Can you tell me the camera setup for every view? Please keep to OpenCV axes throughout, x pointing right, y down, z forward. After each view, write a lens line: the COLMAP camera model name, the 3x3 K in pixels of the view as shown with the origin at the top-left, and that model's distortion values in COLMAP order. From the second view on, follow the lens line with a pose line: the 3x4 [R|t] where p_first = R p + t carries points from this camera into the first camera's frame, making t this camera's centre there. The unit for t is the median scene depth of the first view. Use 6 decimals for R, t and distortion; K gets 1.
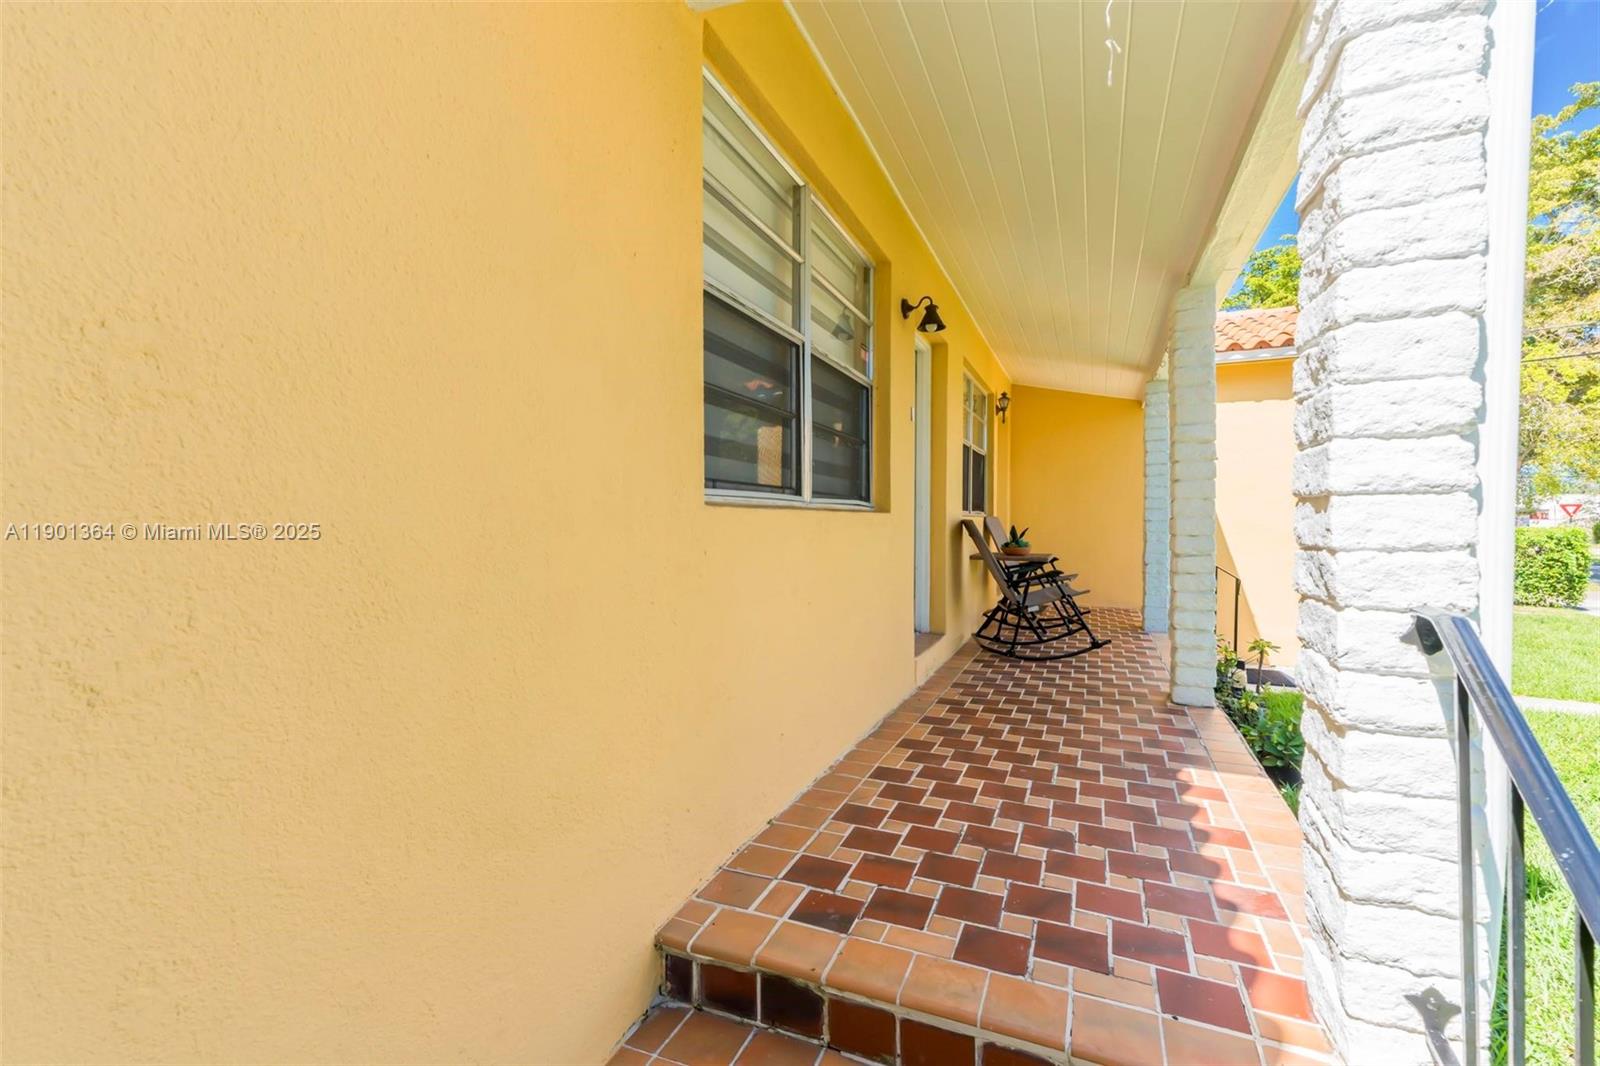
lens RADIAL K [[706.5, 0, 804.3], [0, 706.5, 533.2], [0, 0, 1]] dist [0.035392, -0.000805]
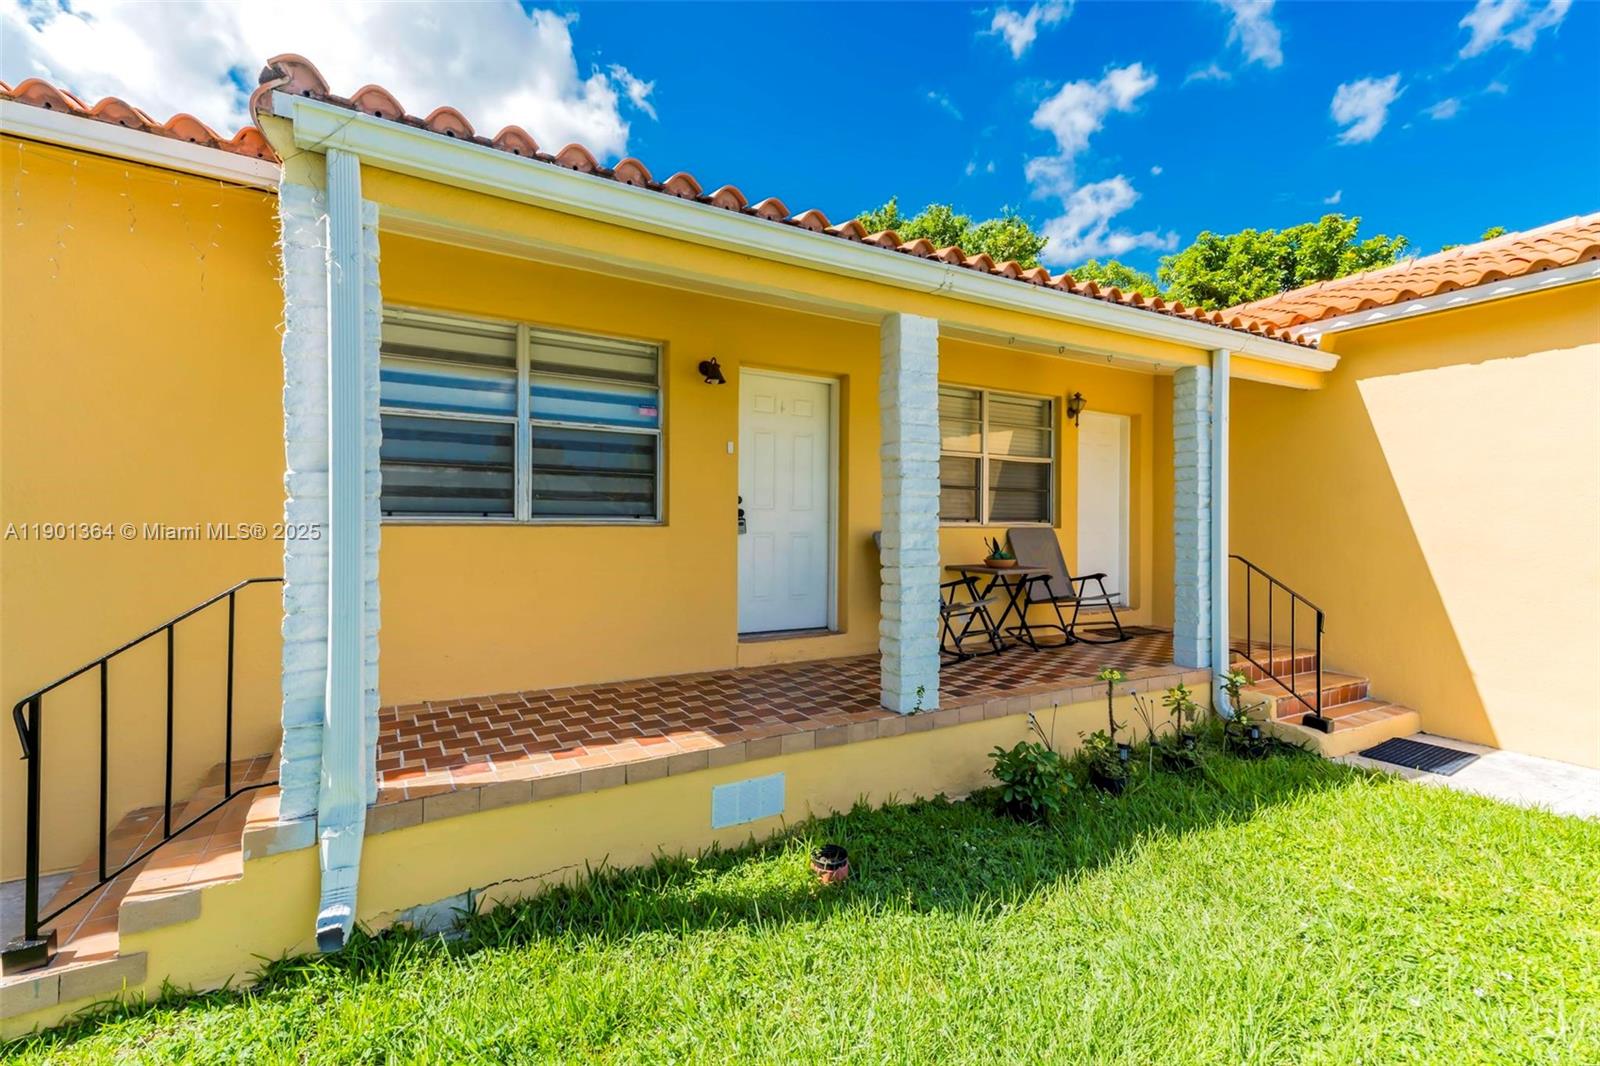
lens RADIAL K [[706.5, 0, 786.8], [0, 706.5, 529.8], [0, 0, 1]] dist [0.035392, -0.000805]
pose [[0.793561, 0.003784, -0.608479, 1.569932], [-0.013559, 0.999842, -0.011465, -0.015105], [0.608340, 0.017348, 0.793487, 0.109420]]
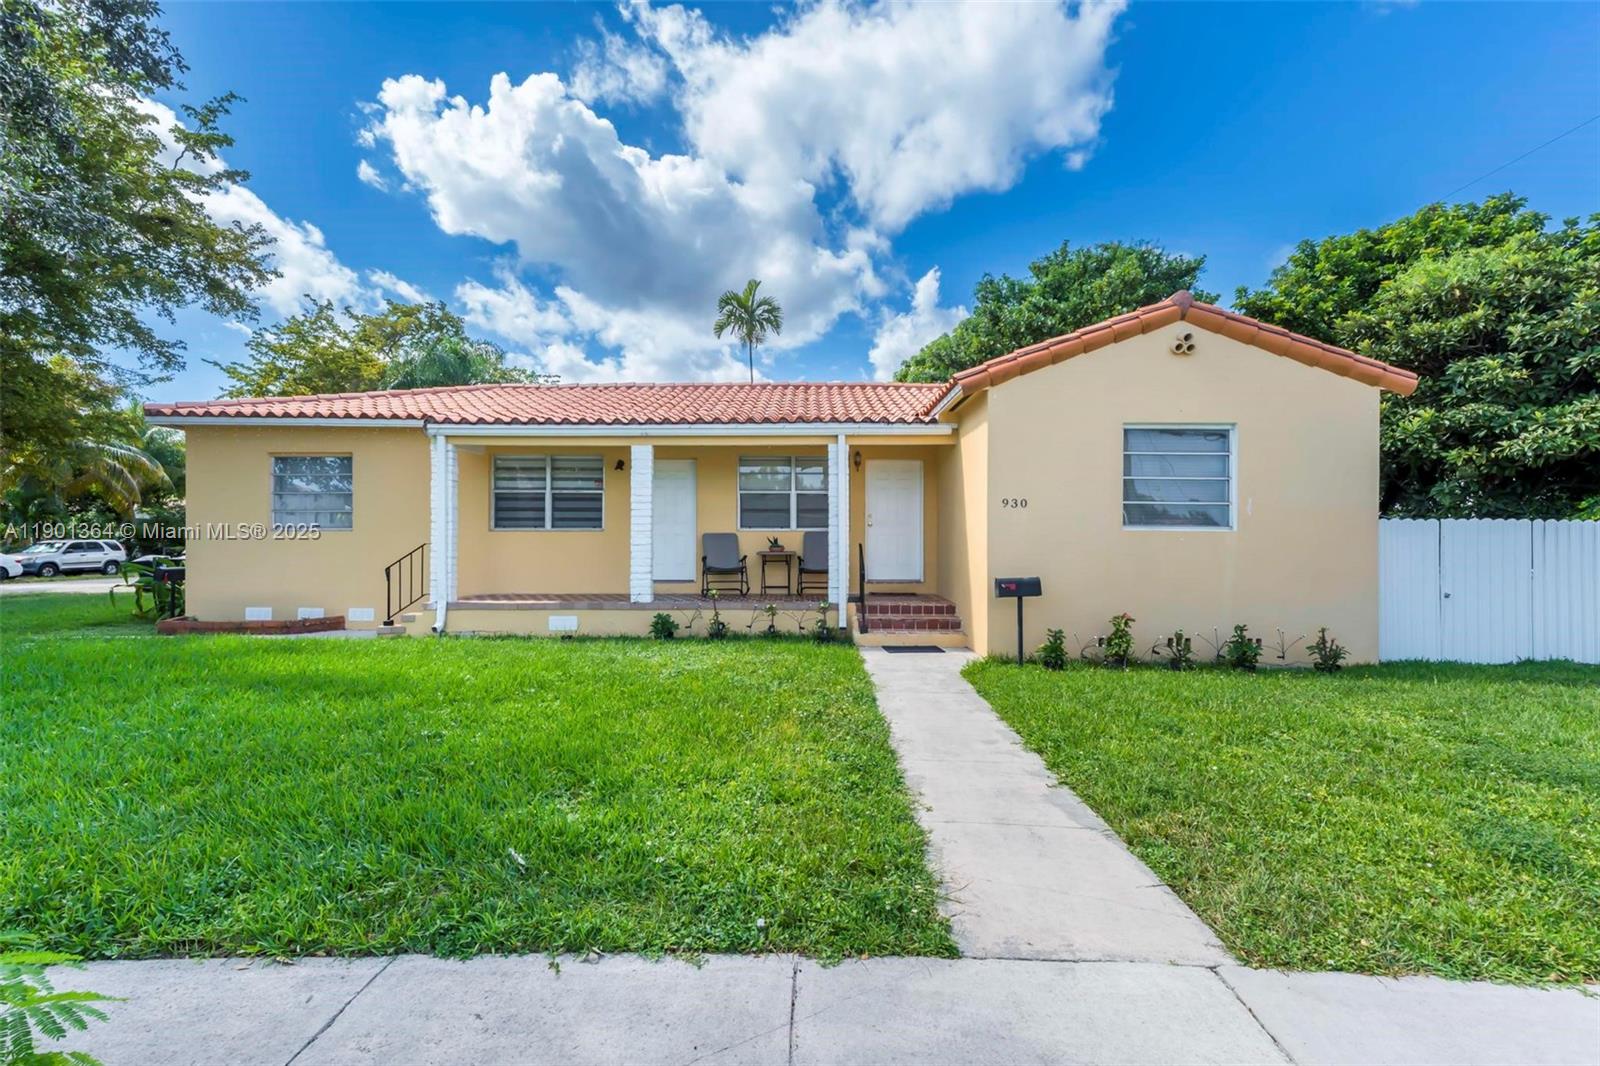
lens RADIAL K [[706.5, 0, 805.3], [0, 706.5, 540.7], [0, 0, 1]] dist [0.035392, -0.000805]
pose [[0.392984, -0.007298, -0.919516, 4.782591], [-0.015906, 0.999765, -0.014733, 0.065815], [0.919408, 0.020416, 0.392776, 0.814864]]
